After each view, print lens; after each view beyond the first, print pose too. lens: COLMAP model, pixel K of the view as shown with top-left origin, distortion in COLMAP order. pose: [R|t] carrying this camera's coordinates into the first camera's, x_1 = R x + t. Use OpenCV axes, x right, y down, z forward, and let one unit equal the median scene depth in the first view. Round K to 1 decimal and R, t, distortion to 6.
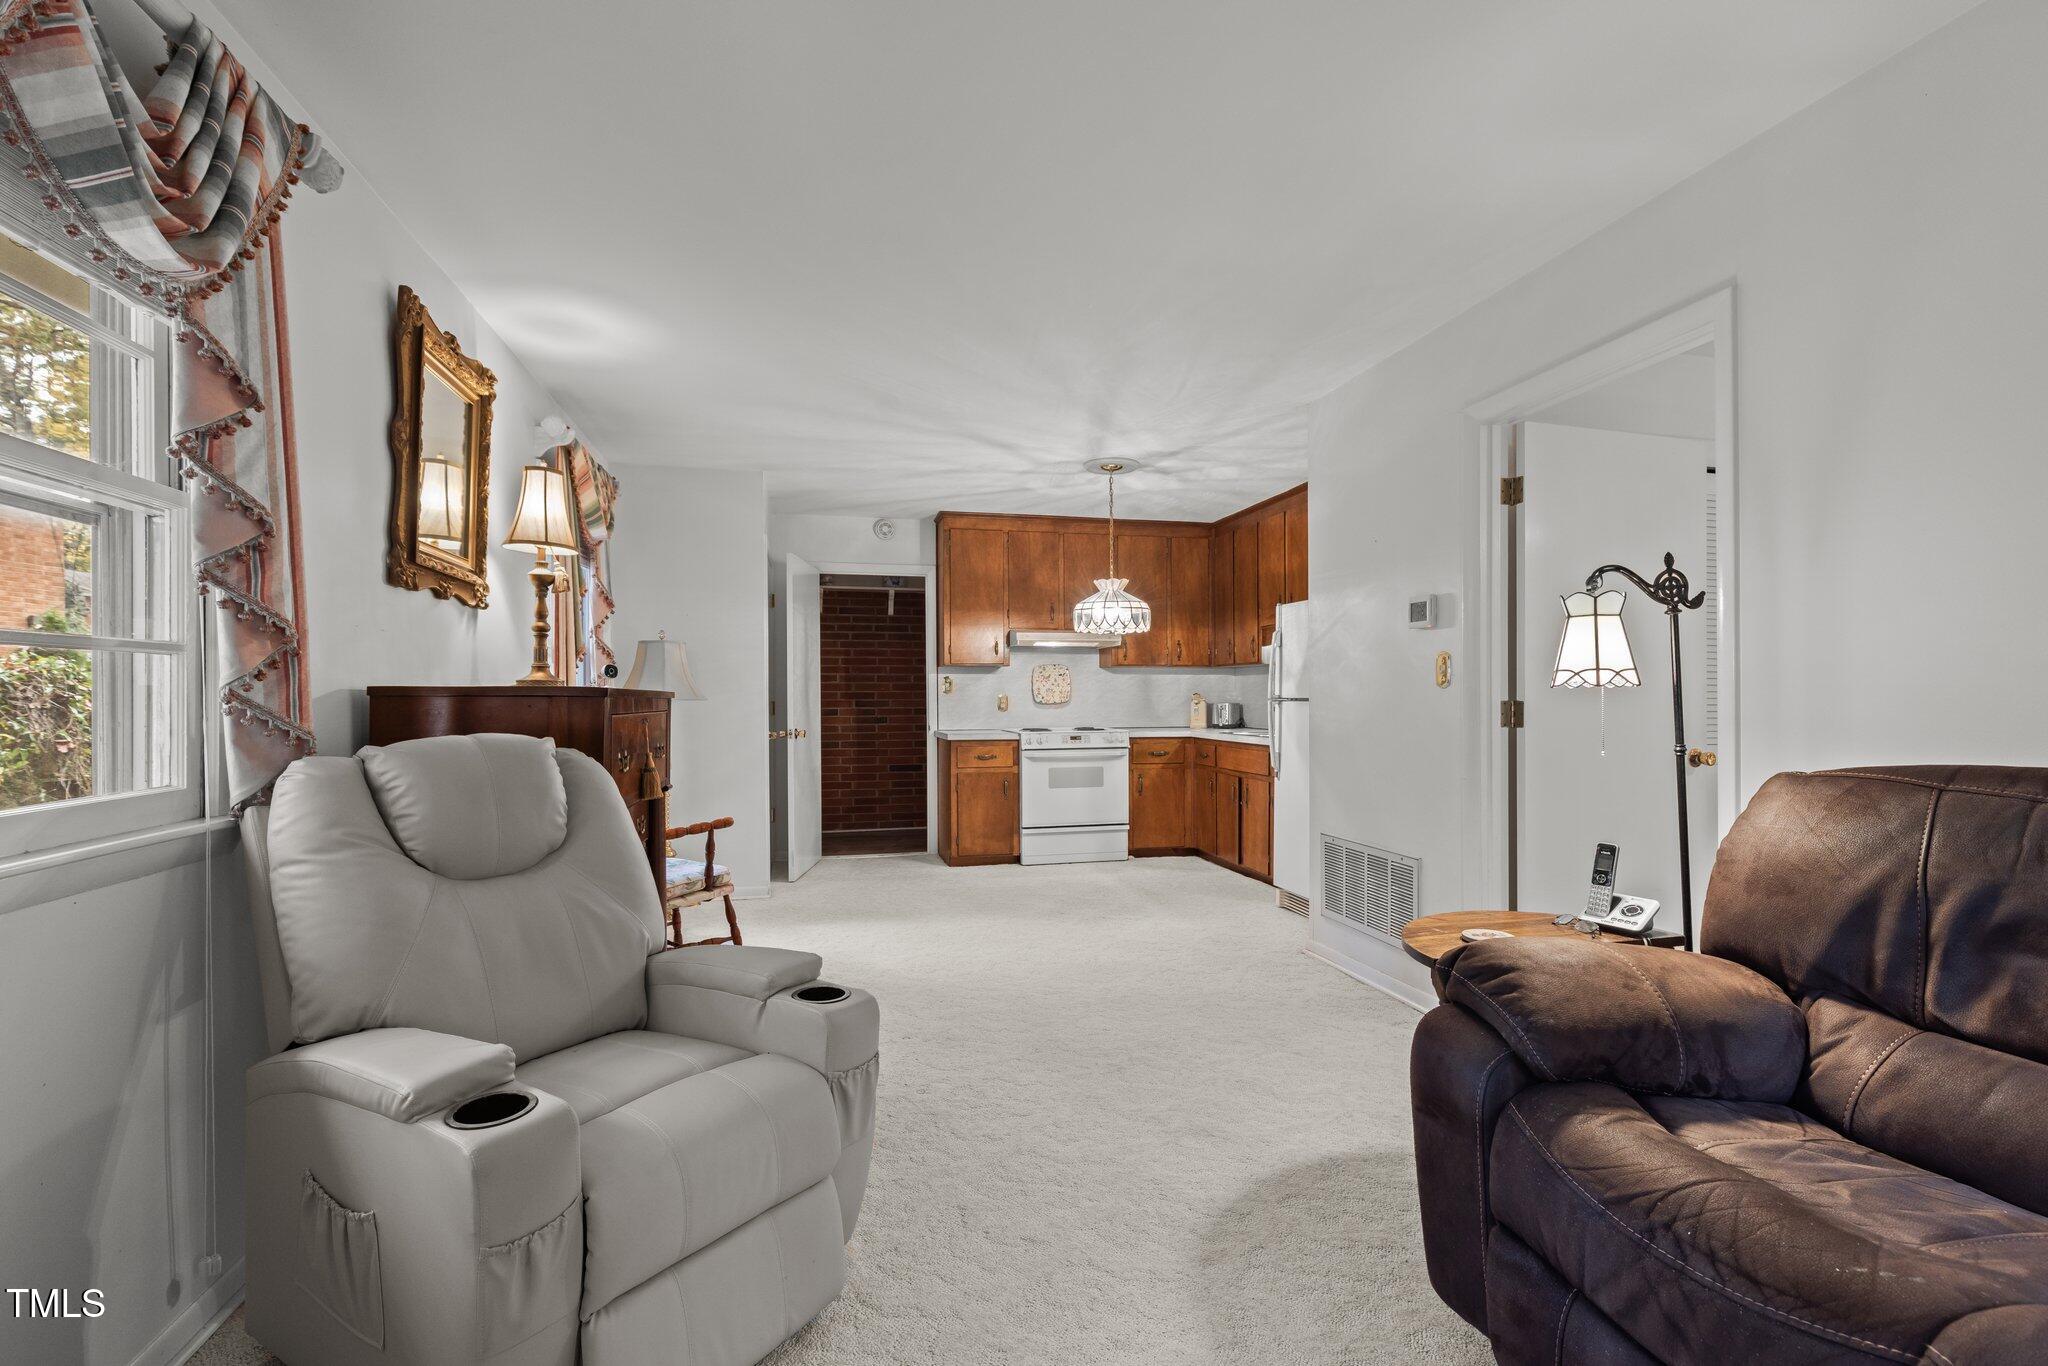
lens RADIAL K [[936.3, 0, 1011.5], [0, 936.3, 696.5], [0, 0, 1]] dist [0.002291, -0.001235]
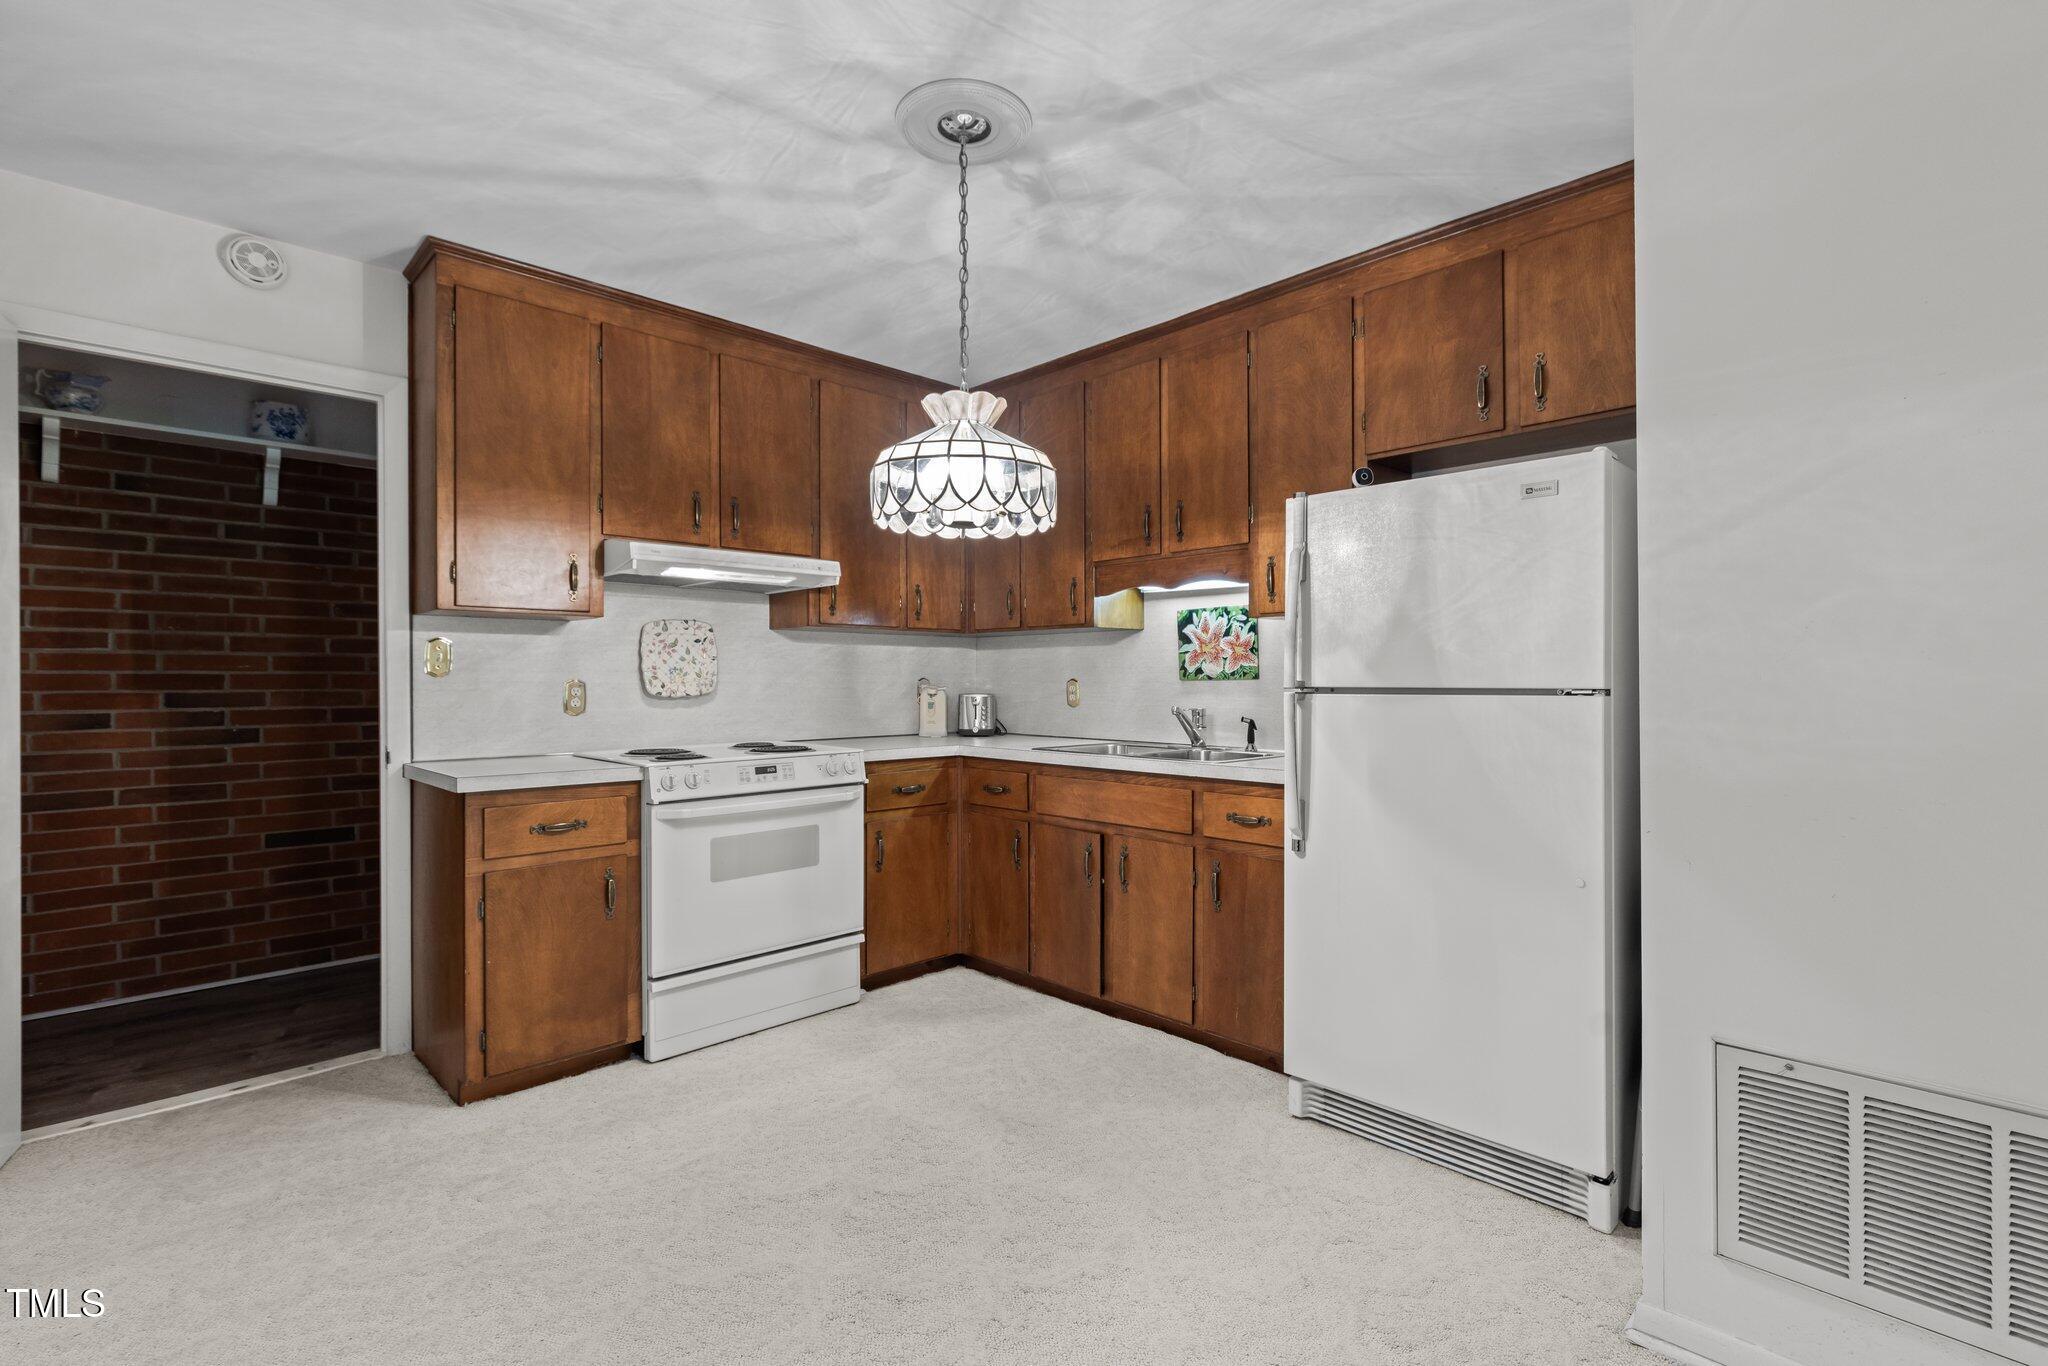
lens RADIAL K [[936.3, 0, 1027.9], [0, 936.3, 678.1], [0, 0, 1]] dist [0.002291, -0.001235]
pose [[0.848701, 0.001966, 0.528870, -0.069900], [-0.000111, 0.999994, -0.003539, -0.001144], [-0.528873, 0.002944, 0.848696, 0.512517]]
